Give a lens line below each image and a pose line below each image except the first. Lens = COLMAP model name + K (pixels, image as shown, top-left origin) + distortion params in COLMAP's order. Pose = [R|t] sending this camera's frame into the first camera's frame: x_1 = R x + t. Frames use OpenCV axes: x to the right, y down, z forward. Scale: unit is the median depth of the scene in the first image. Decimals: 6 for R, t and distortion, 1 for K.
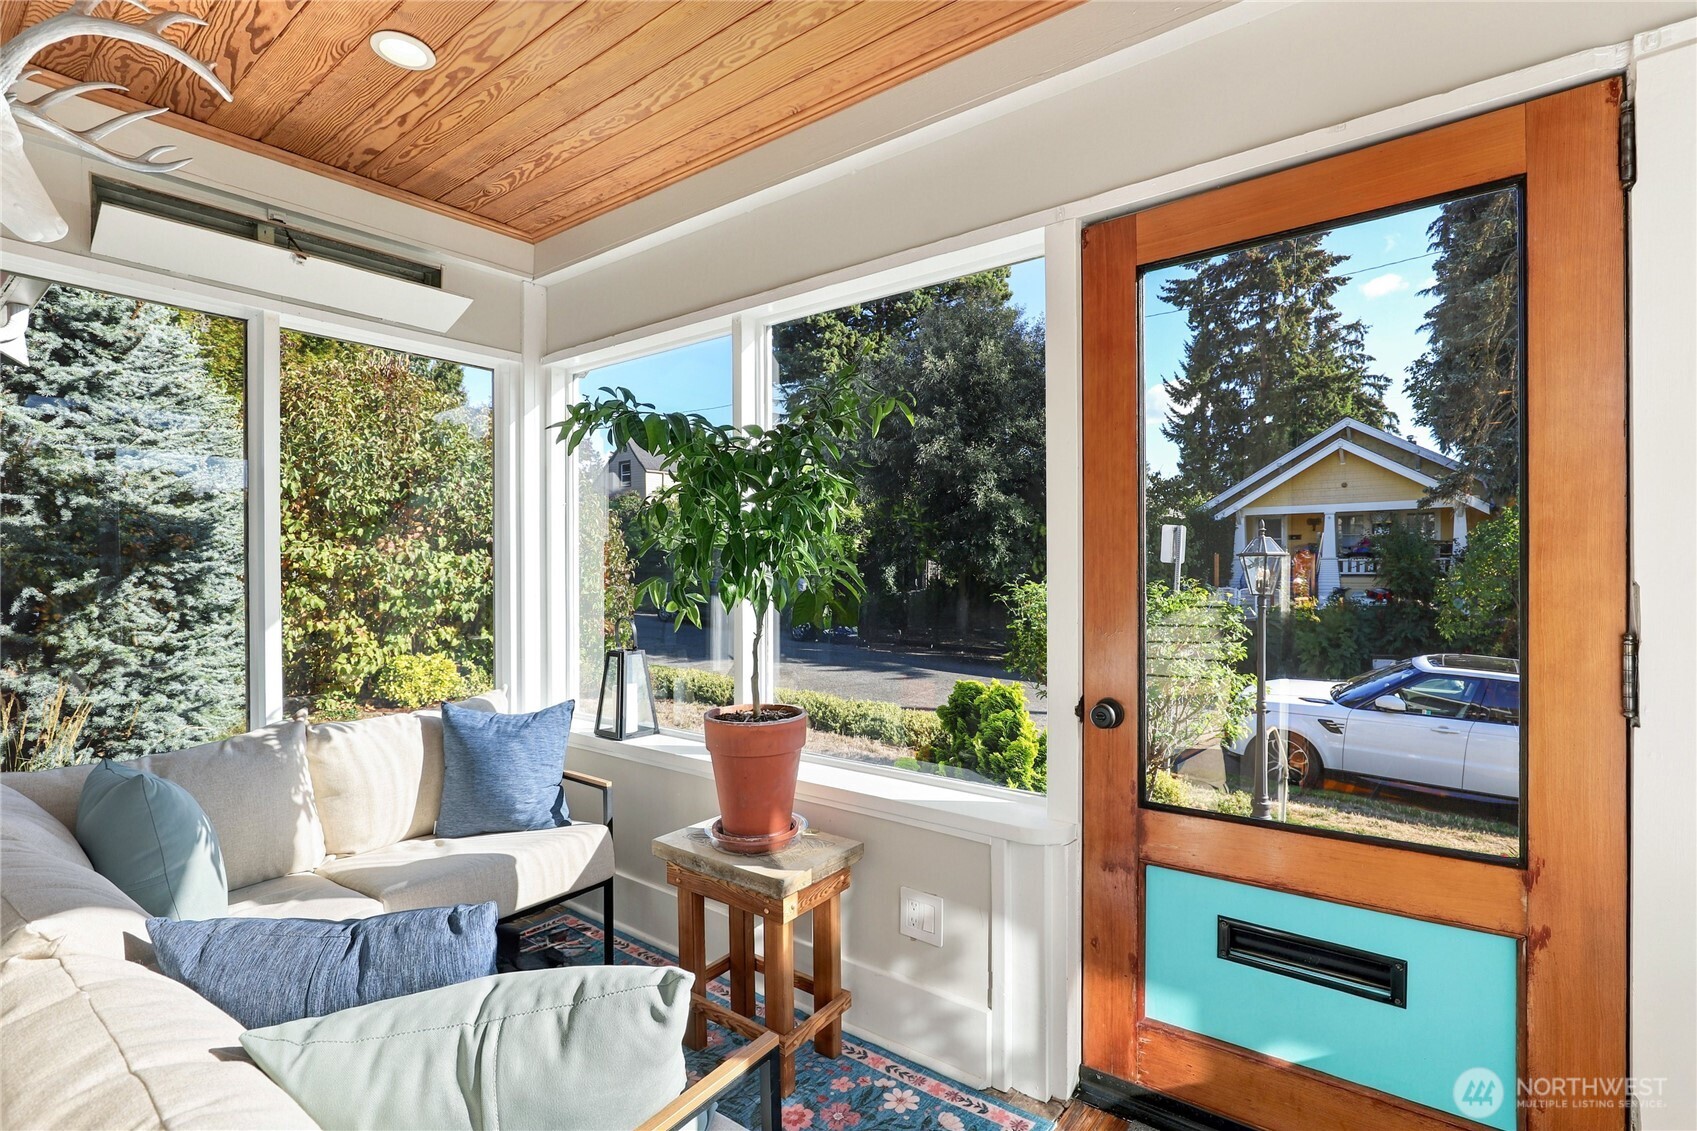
lens RADIAL K [[782.5, 0, 852.7], [0, 782.5, 566.7], [0, 0, 1]] dist [-0.011655, 0.001727]
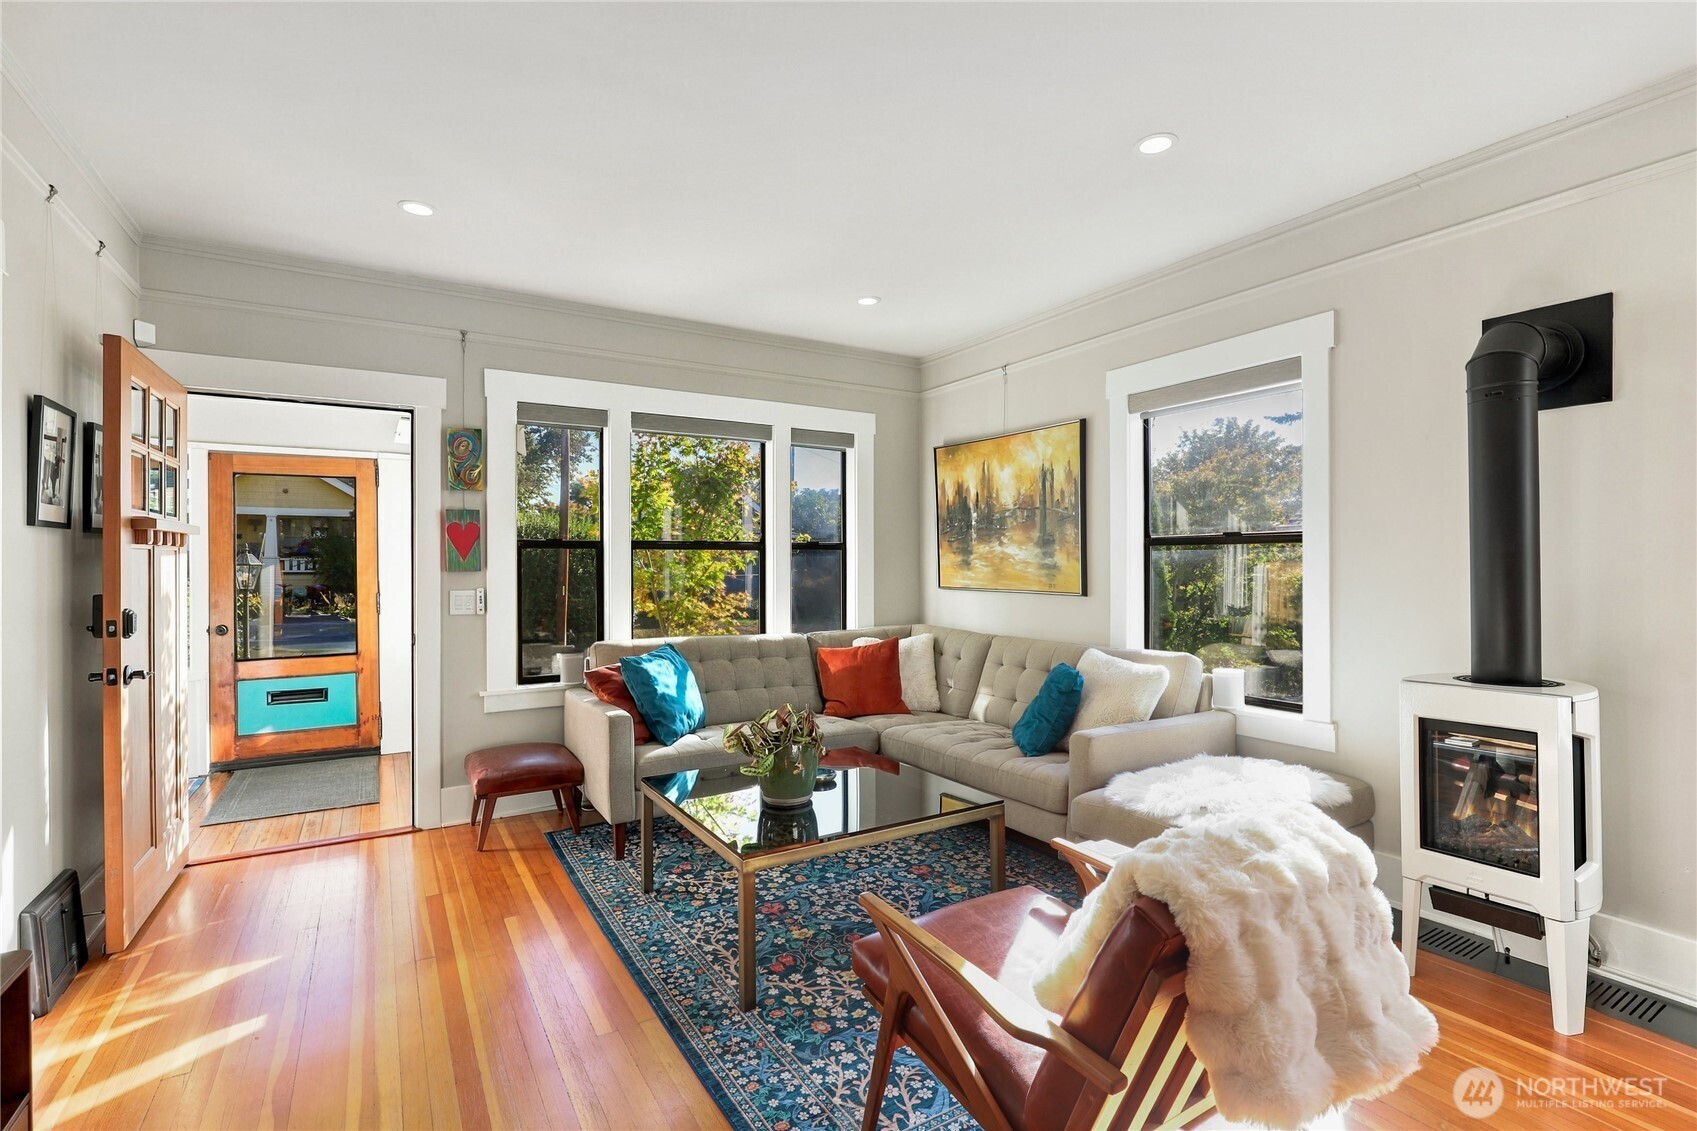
lens RADIAL K [[782.5, 0, 852.7], [0, 782.5, 566.7], [0, 0, 1]] dist [-0.011655, 0.001727]
pose [[0.365509, -0.005129, 0.930794, -0.105645], [0.000467, 0.999986, 0.005326, -0.003954], [-0.930808, -0.001512, 0.365506, -0.156195]]
